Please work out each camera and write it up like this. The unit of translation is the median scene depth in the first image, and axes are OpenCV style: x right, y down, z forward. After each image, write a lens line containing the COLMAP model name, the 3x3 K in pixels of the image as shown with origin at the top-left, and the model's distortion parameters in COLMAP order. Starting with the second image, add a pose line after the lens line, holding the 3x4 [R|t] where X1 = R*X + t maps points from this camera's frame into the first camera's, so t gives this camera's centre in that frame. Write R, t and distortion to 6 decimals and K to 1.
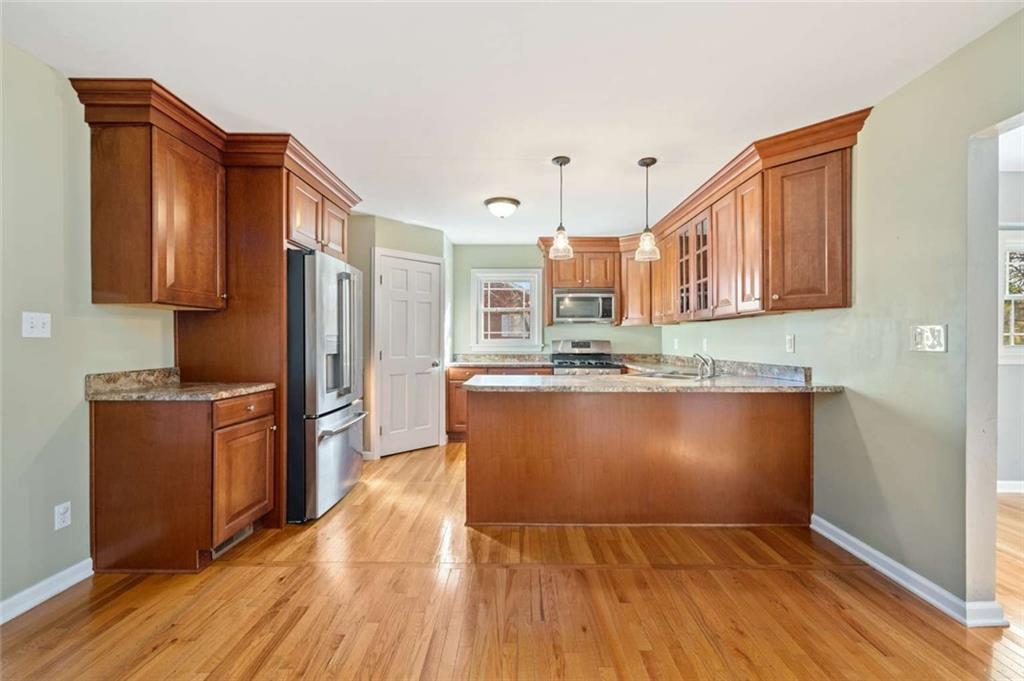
lens RADIAL K [[421.7, 0, 516.8], [0, 421.7, 336.9], [0, 0, 1]] dist [0.015659, 0.000043]
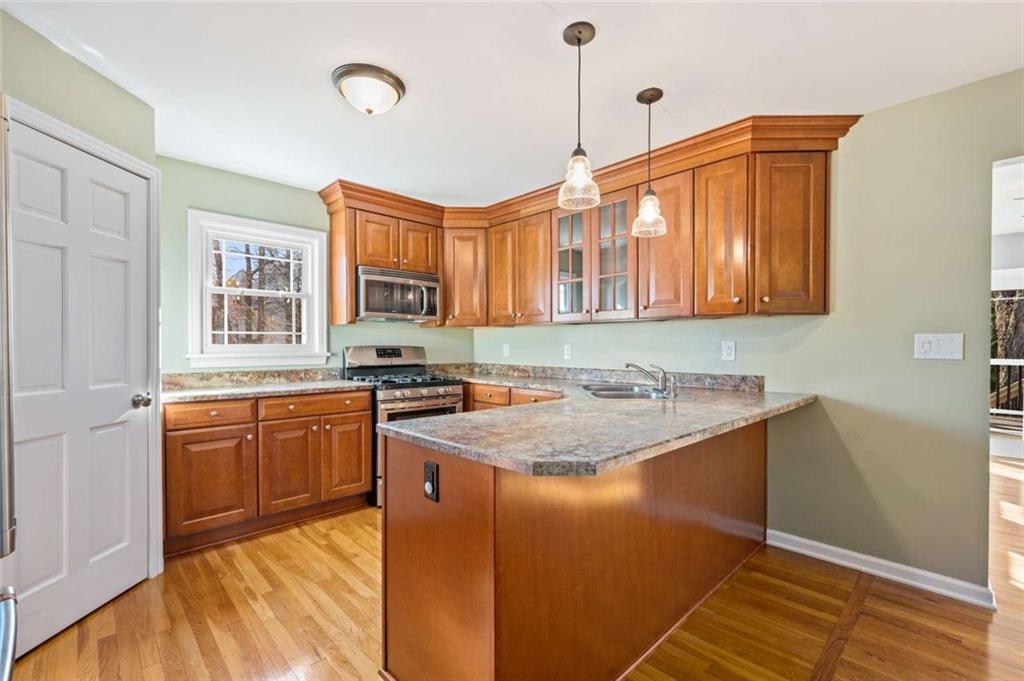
lens RADIAL K [[444.3, 0, 511.2], [0, 444.3, 346.1], [0, 0, 1]] dist [0.001798, 0.000658]
pose [[0.721937, -0.001125, 0.691957, -0.373940], [-0.006651, 0.999941, 0.008564, 0.000212], [-0.691926, -0.010785, 0.721887, 0.620851]]
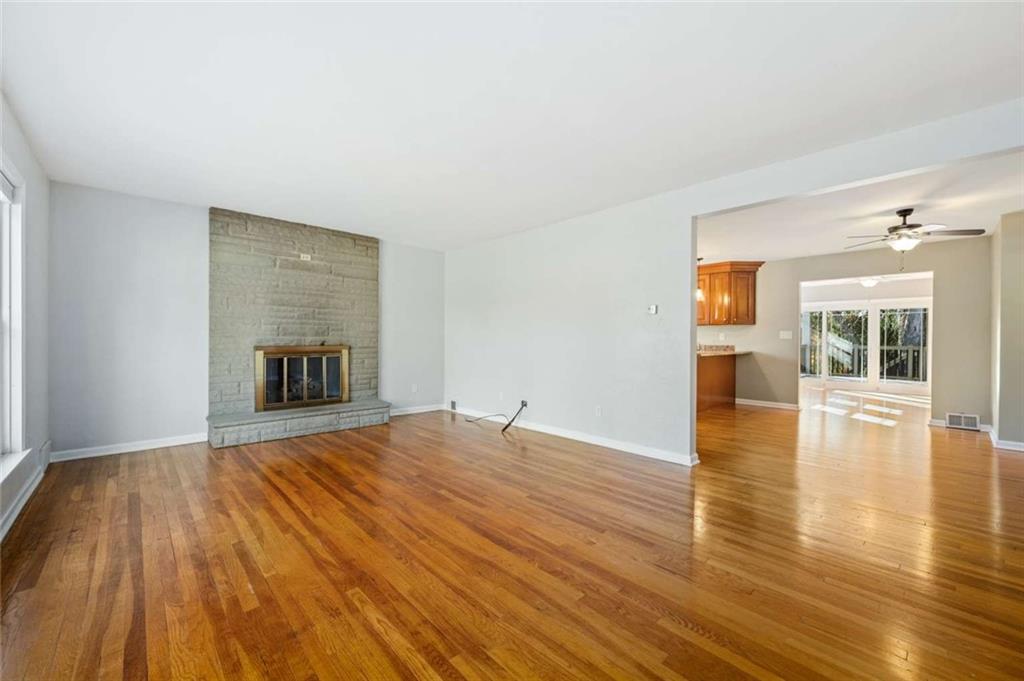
lens RADIAL K [[421.7, 0, 516.8], [0, 421.7, 336.9], [0, 0, 1]] dist [0.015659, 0.000043]
pose [[0.716366, 0.005022, 0.697706, -2.049118], [-0.011490, 0.999923, 0.004601, 0.018507], [-0.697630, -0.011313, 0.716369, 0.021935]]
